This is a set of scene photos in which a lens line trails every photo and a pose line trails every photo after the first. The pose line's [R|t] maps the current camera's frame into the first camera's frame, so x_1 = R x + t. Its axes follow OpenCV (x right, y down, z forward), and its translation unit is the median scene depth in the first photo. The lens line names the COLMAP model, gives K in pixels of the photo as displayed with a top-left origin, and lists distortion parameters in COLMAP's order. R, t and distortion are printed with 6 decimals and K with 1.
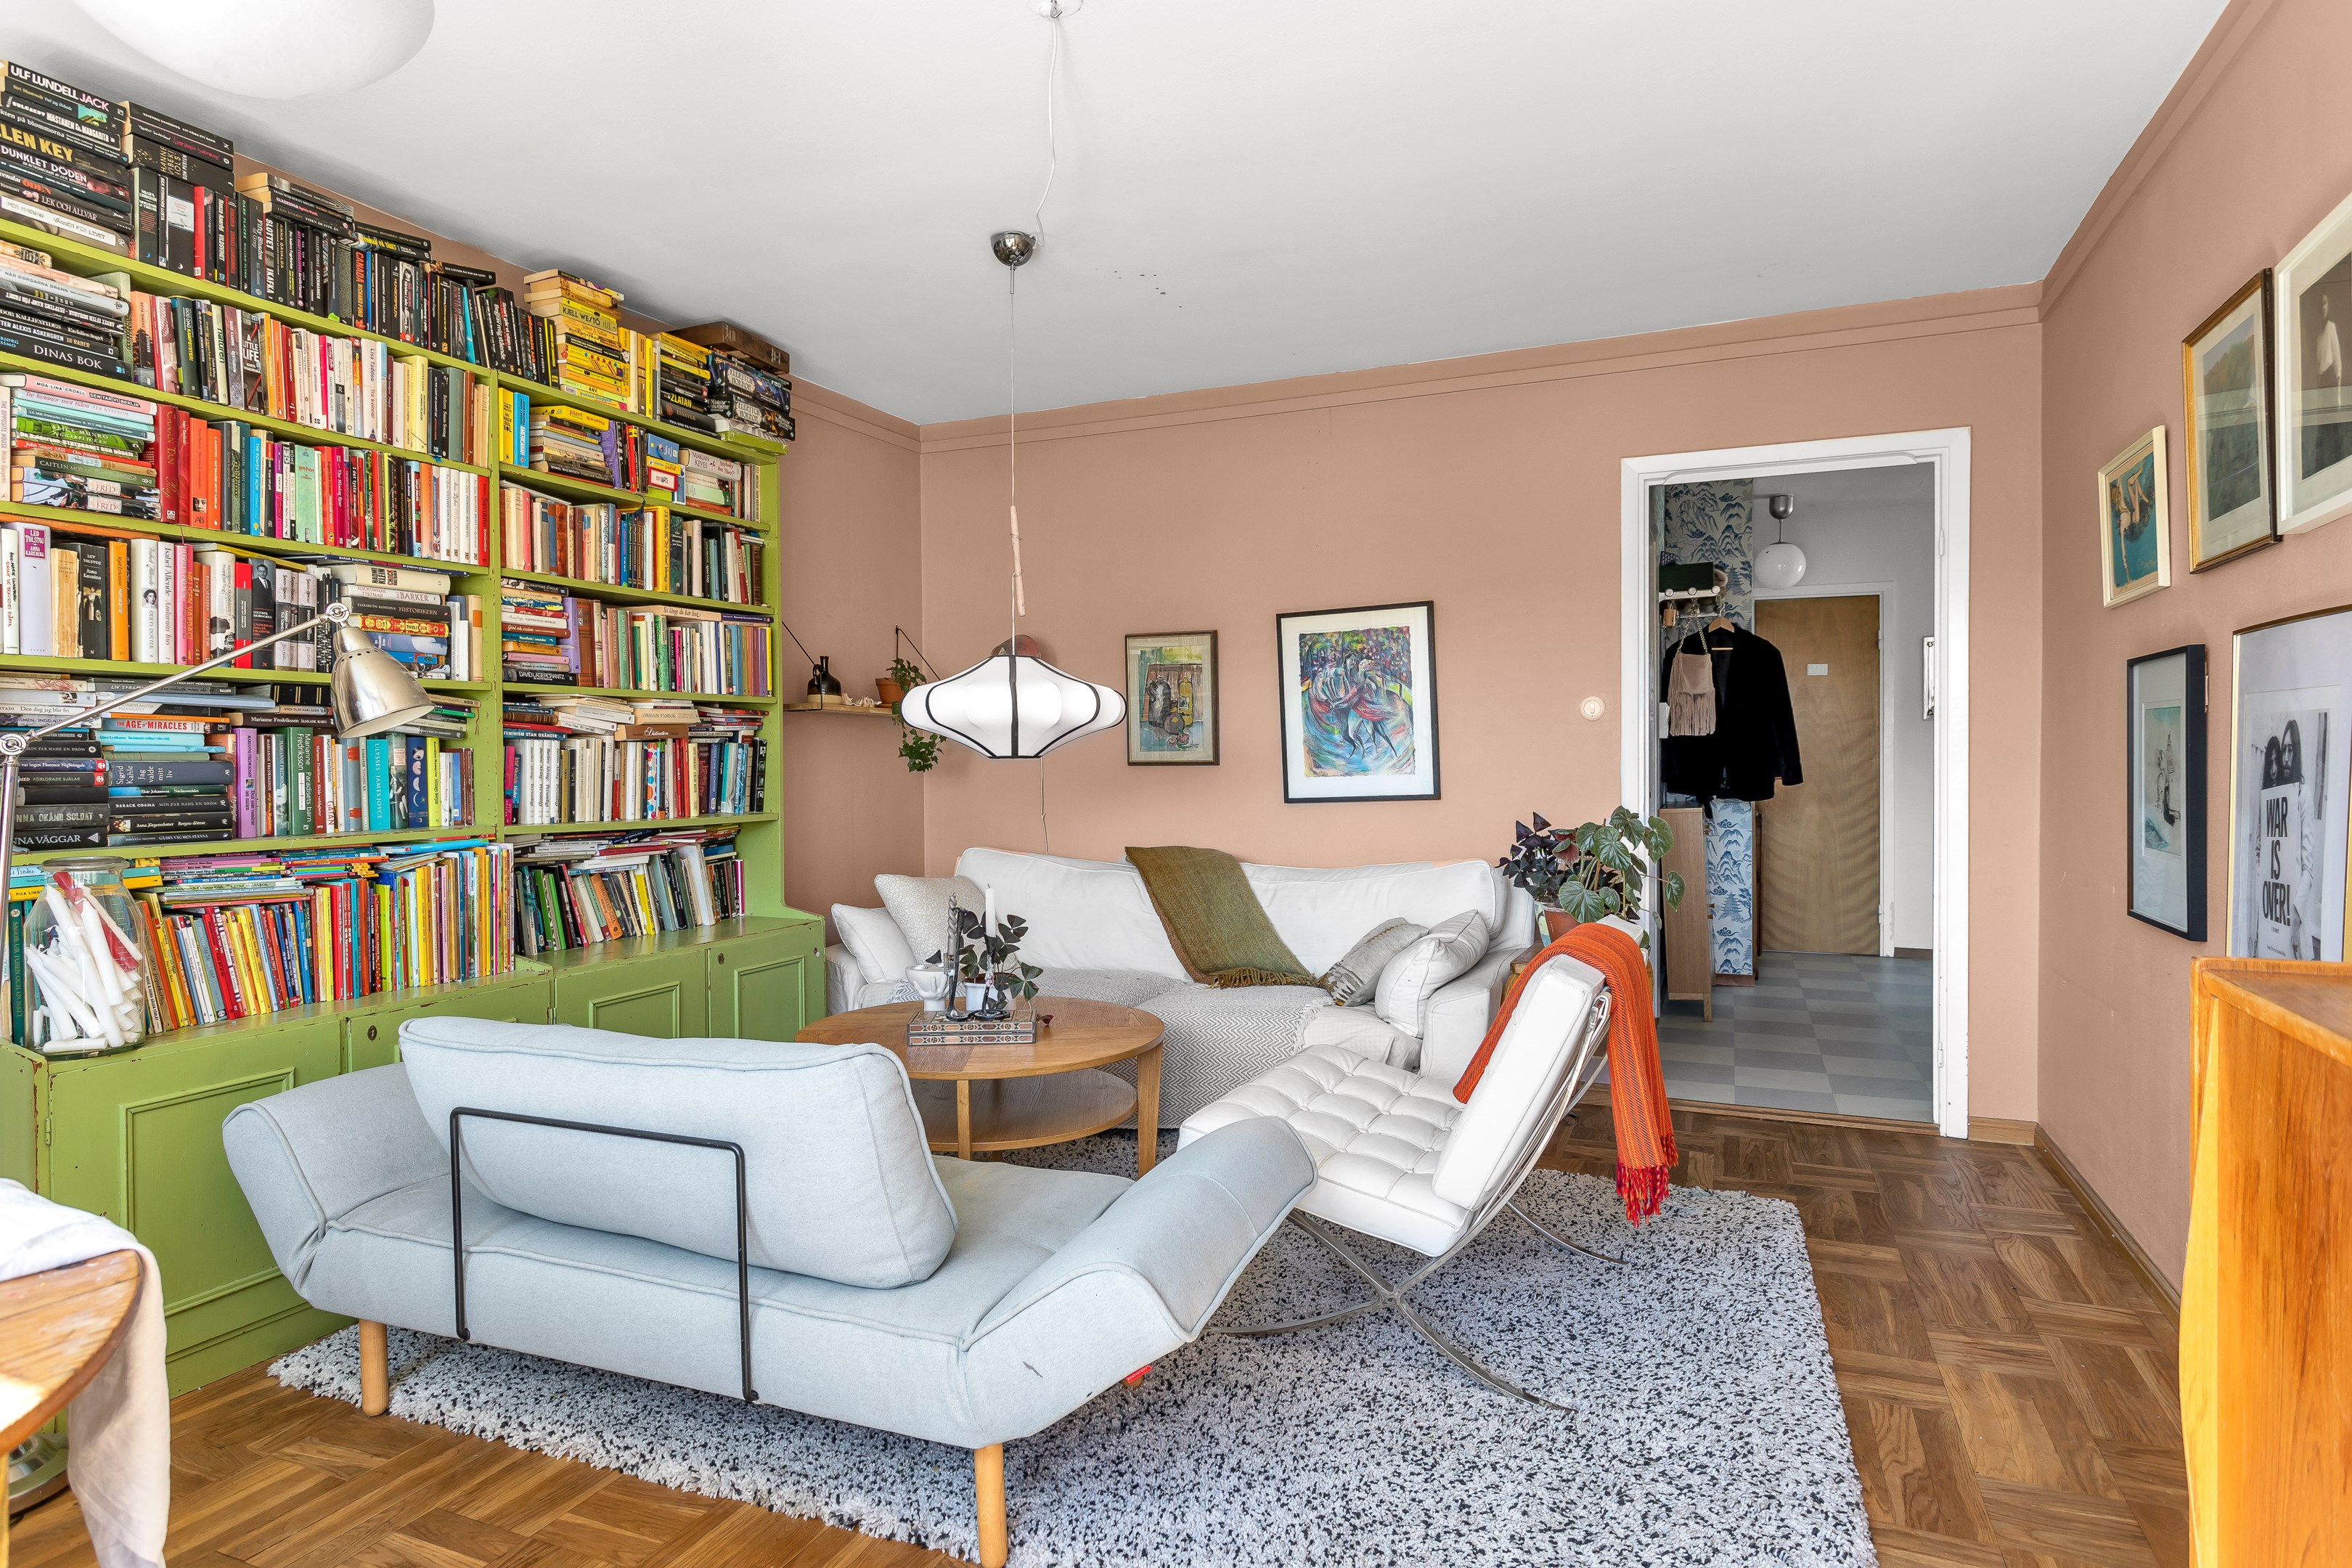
lens RADIAL K [[1270.8, 0, 1162.8], [0, 1270.8, 766.1], [0, 0, 1]] dist [-0.016284, 0.001203]
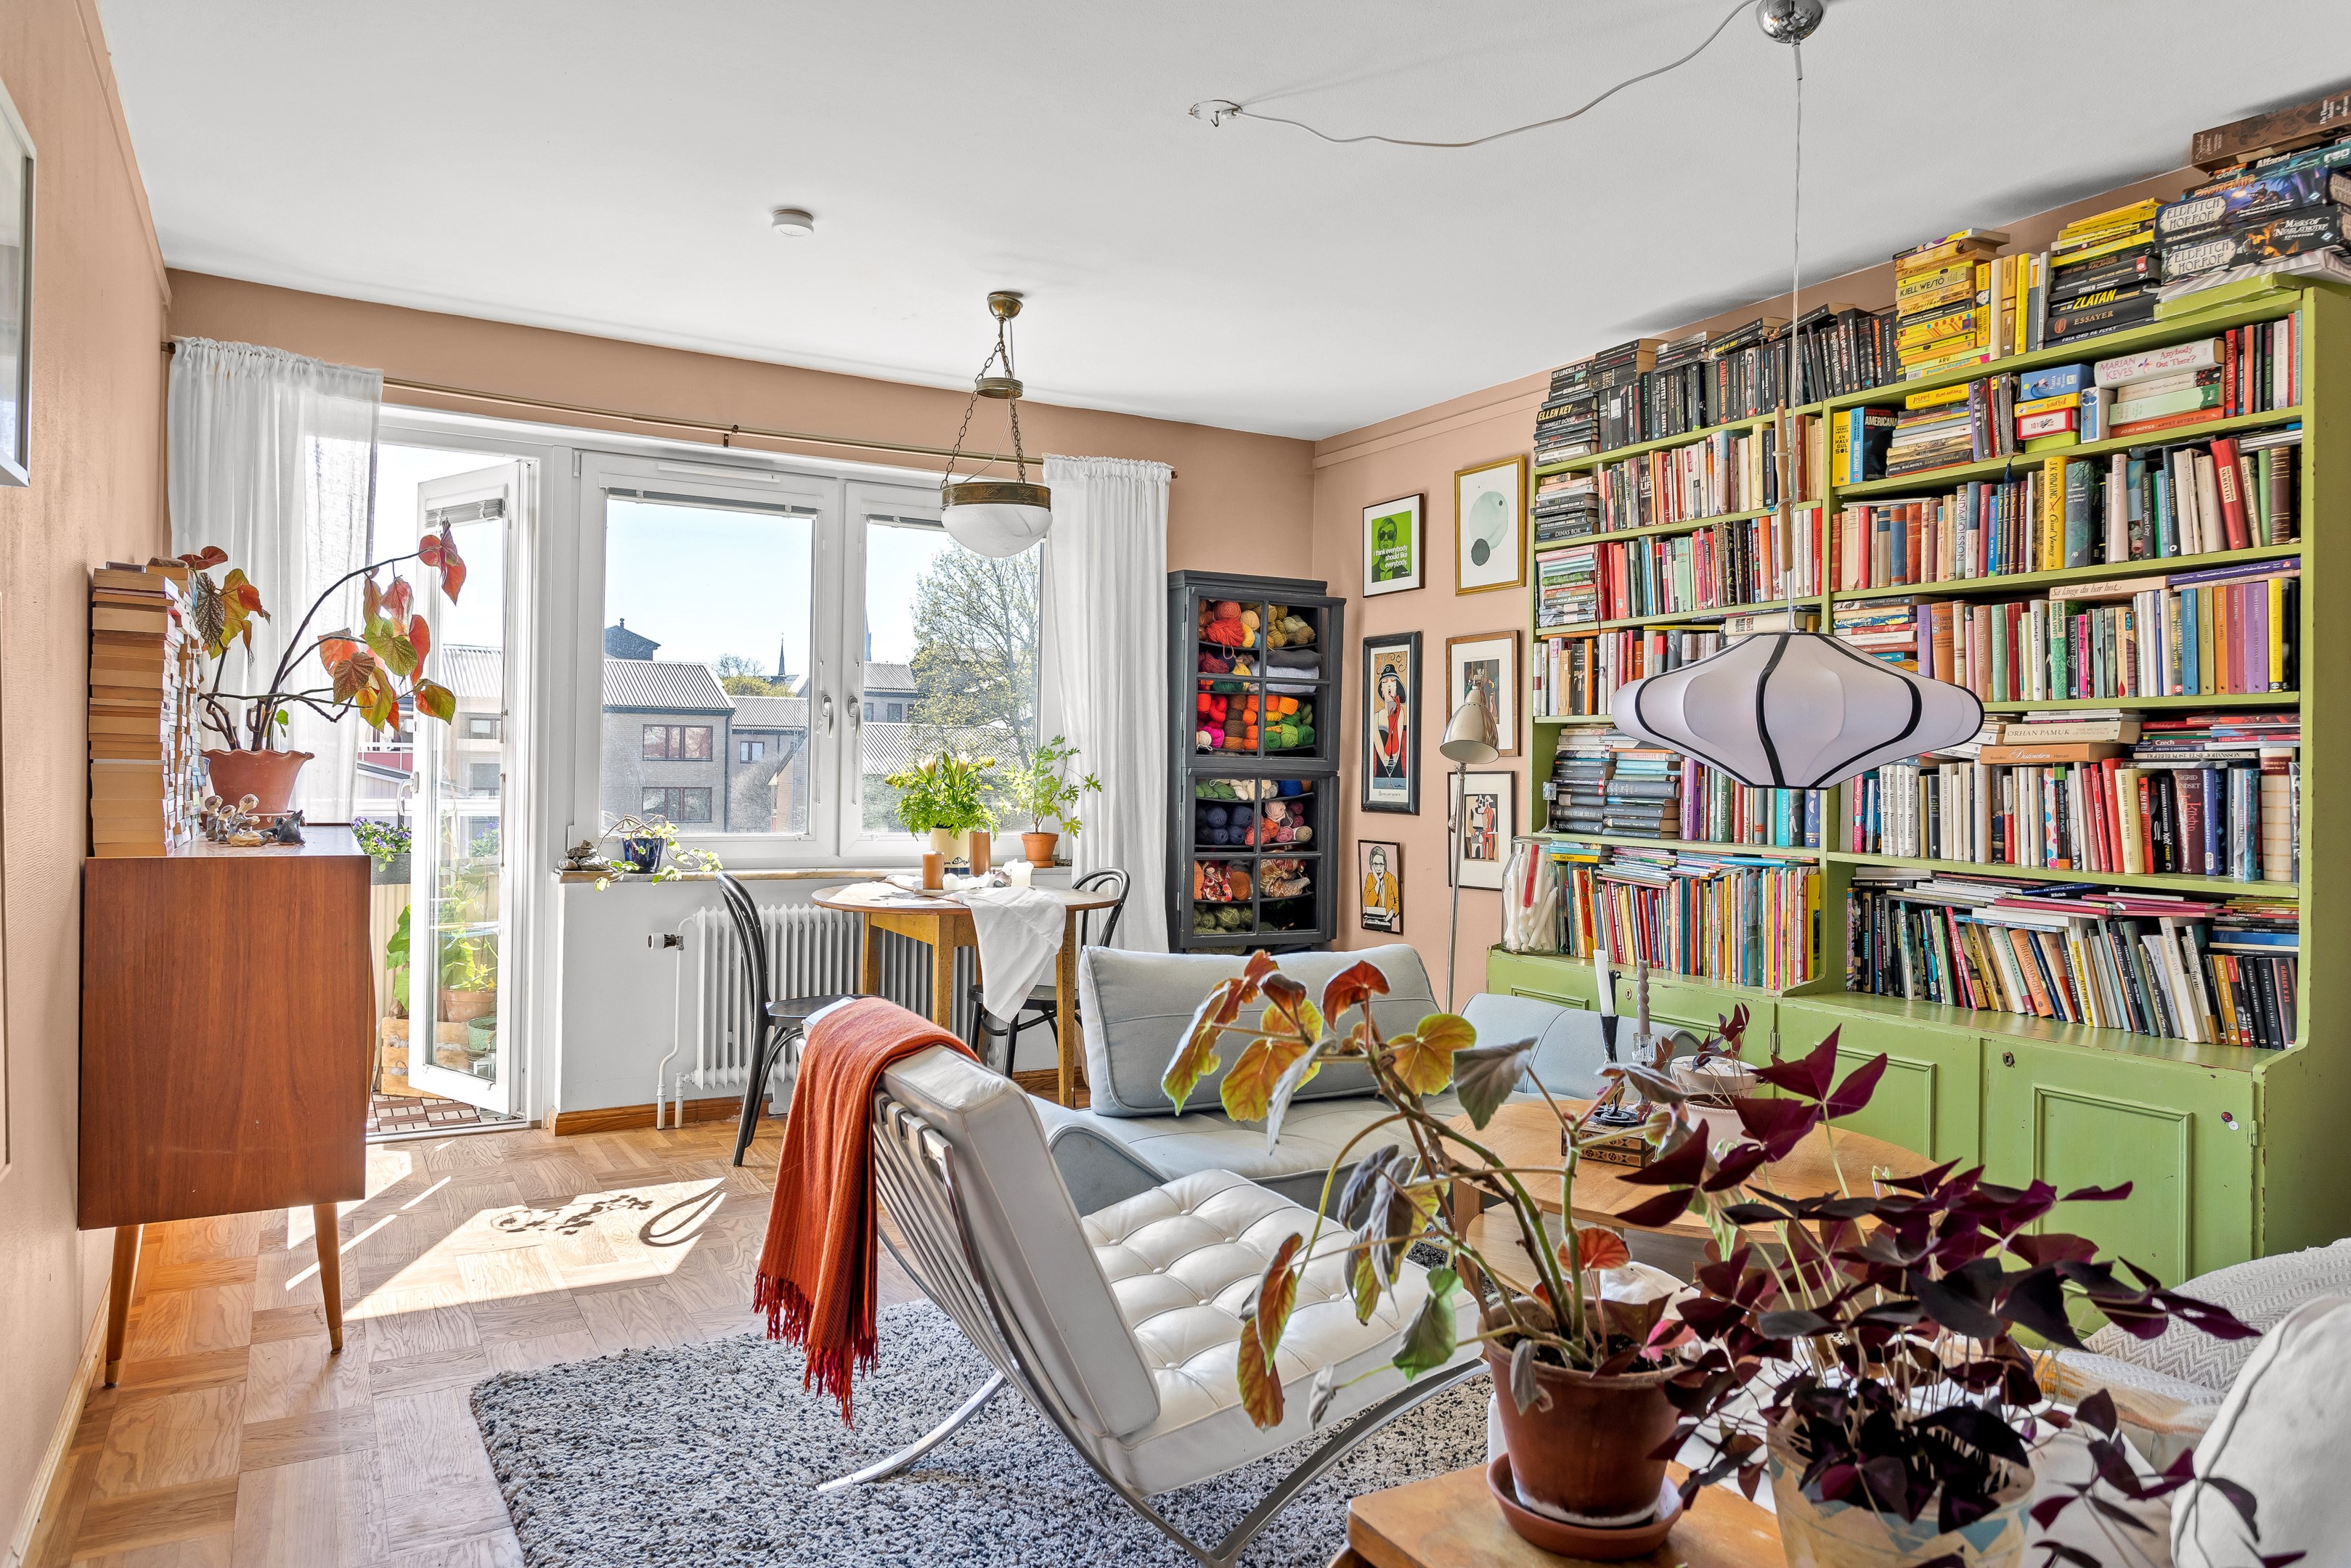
lens RADIAL K [[1442.0, 0, 1123.1], [0, 1442.0, 763.1], [0, 0, 1]] dist [-0.008059, 0.005213]
pose [[-0.599032, -0.009891, -0.800664, 0.650846], [-0.021866, 0.999753, 0.004009, -0.013407], [0.800426, 0.019909, -0.599101, 1.113510]]
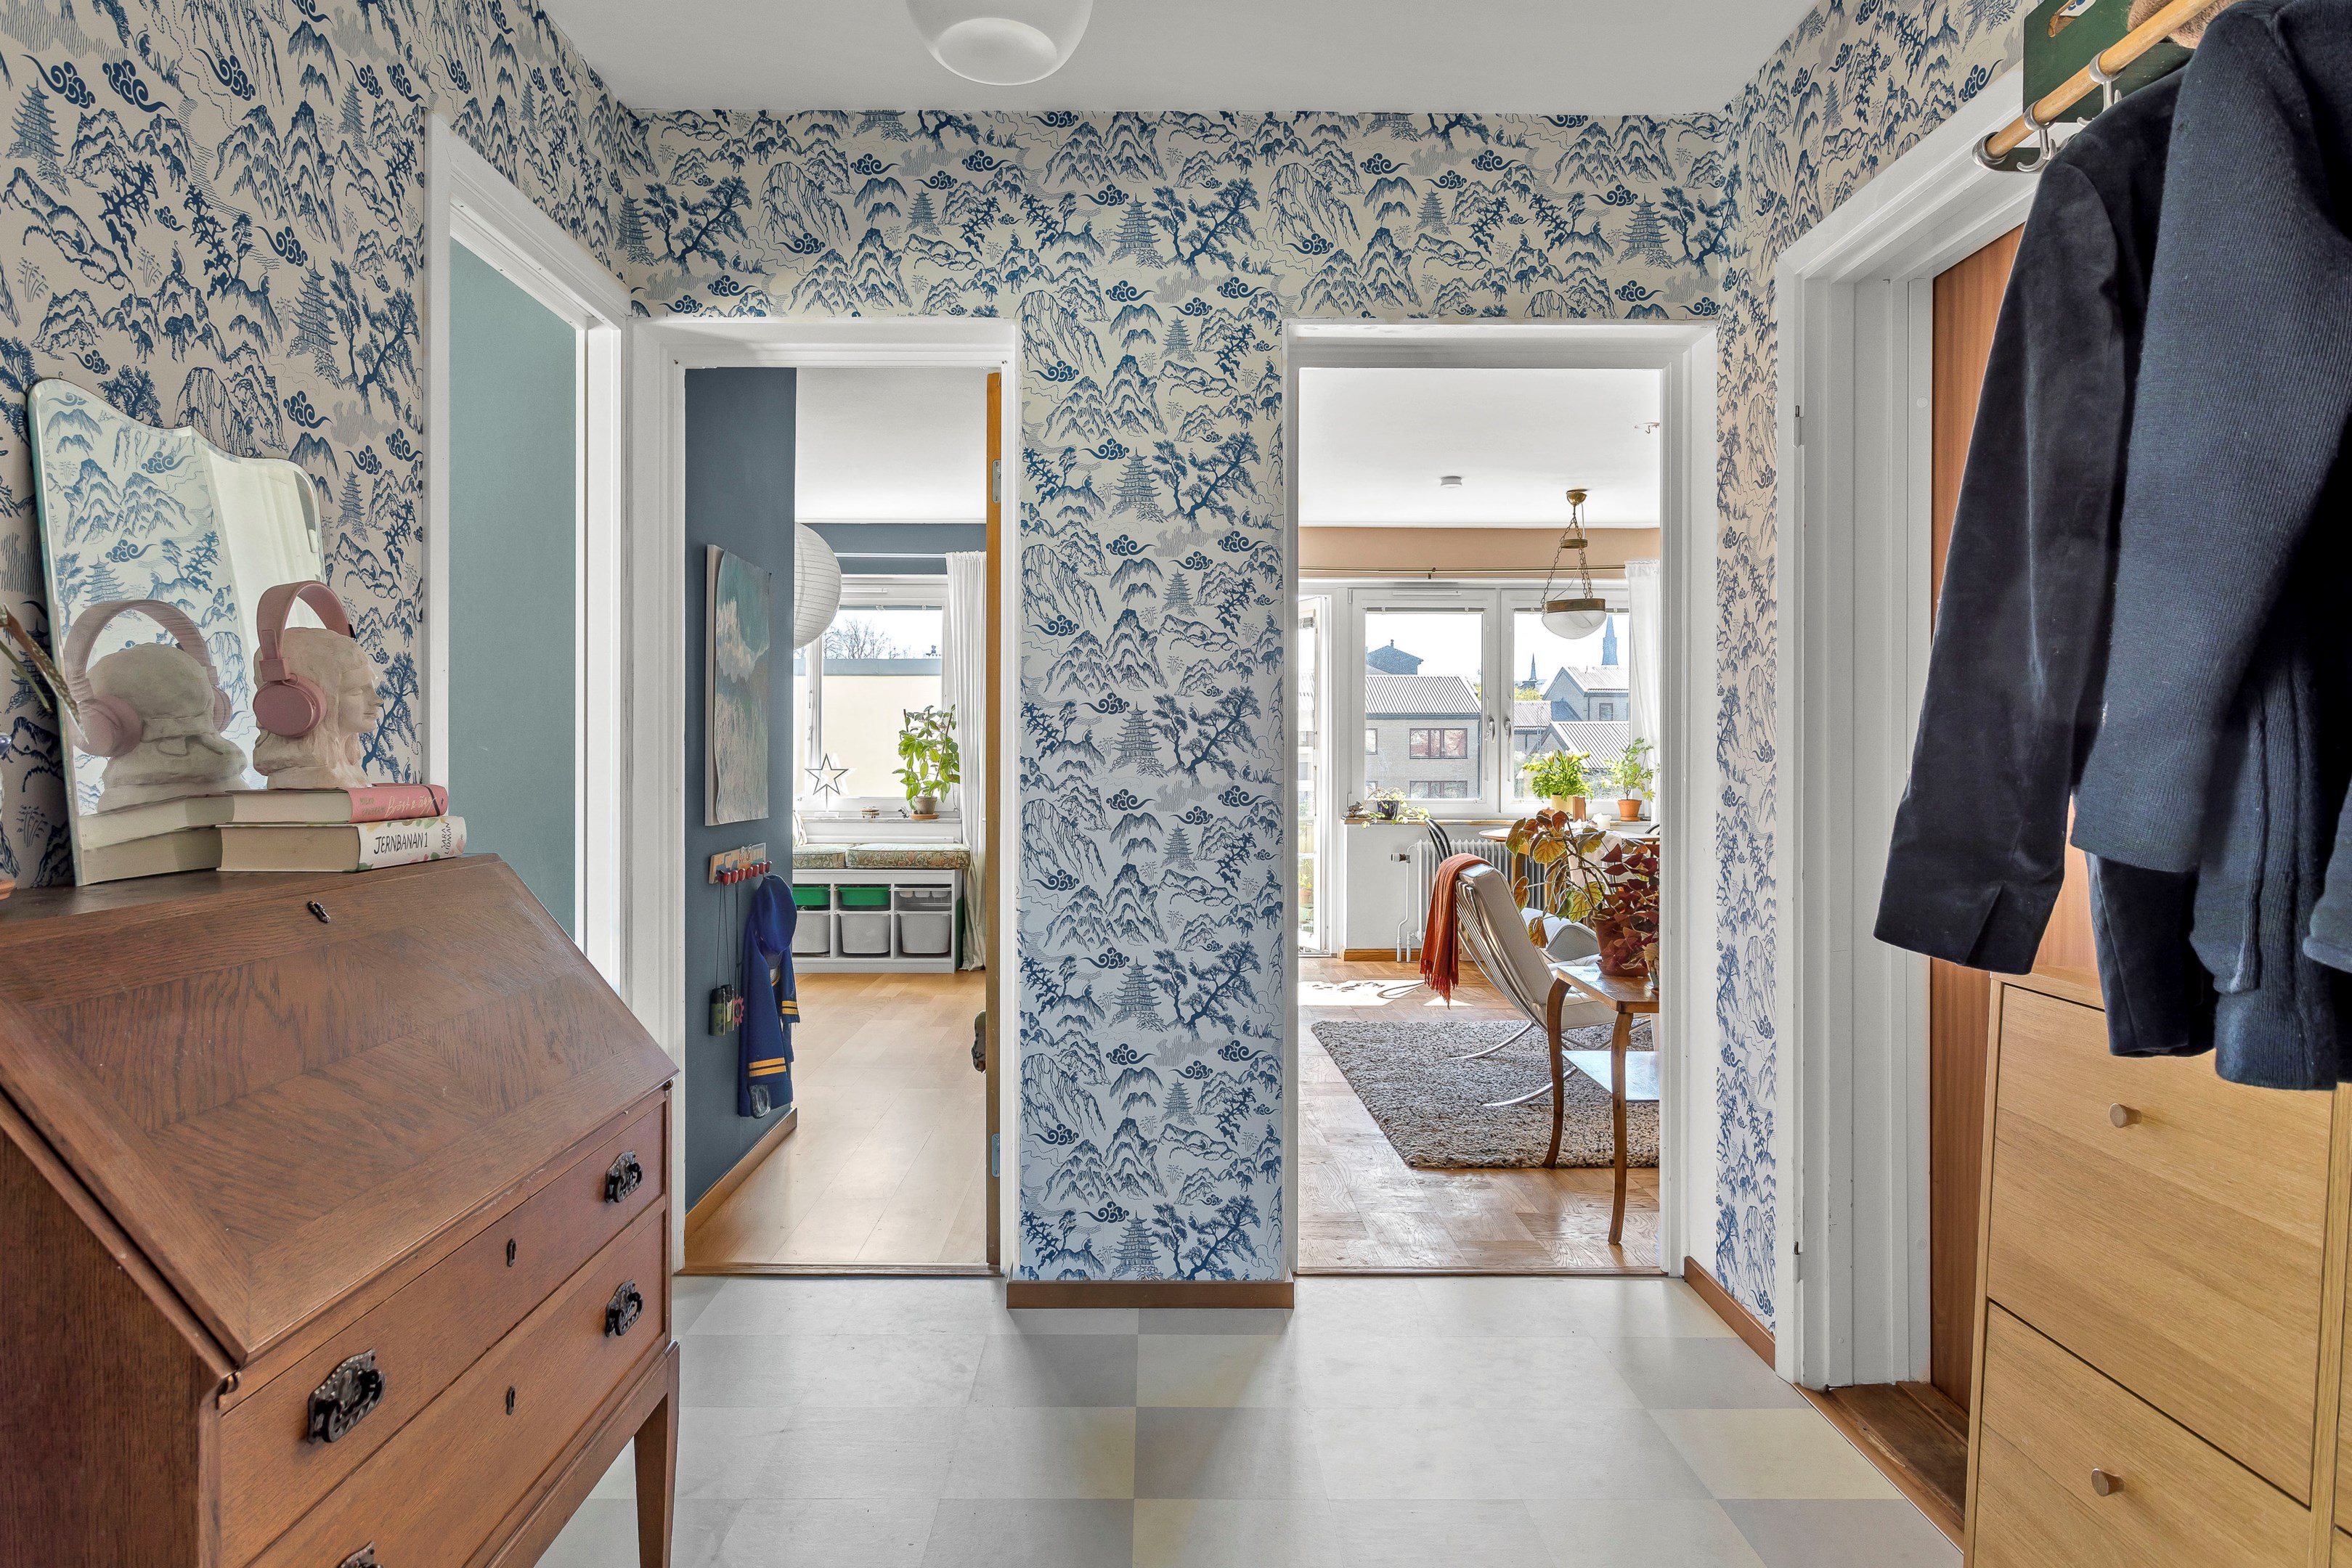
lens RADIAL K [[1270.6, 0, 1199.7], [0, 1270.6, 777.9], [0, 0, 1]] dist [-0.016284, 0.001203]
pose [[-0.903847, 0.008548, -0.427770, 0.994011], [-0.002036, 0.999703, 0.024277, -0.017397], [0.427851, 0.022814, -0.903562, 1.668779]]
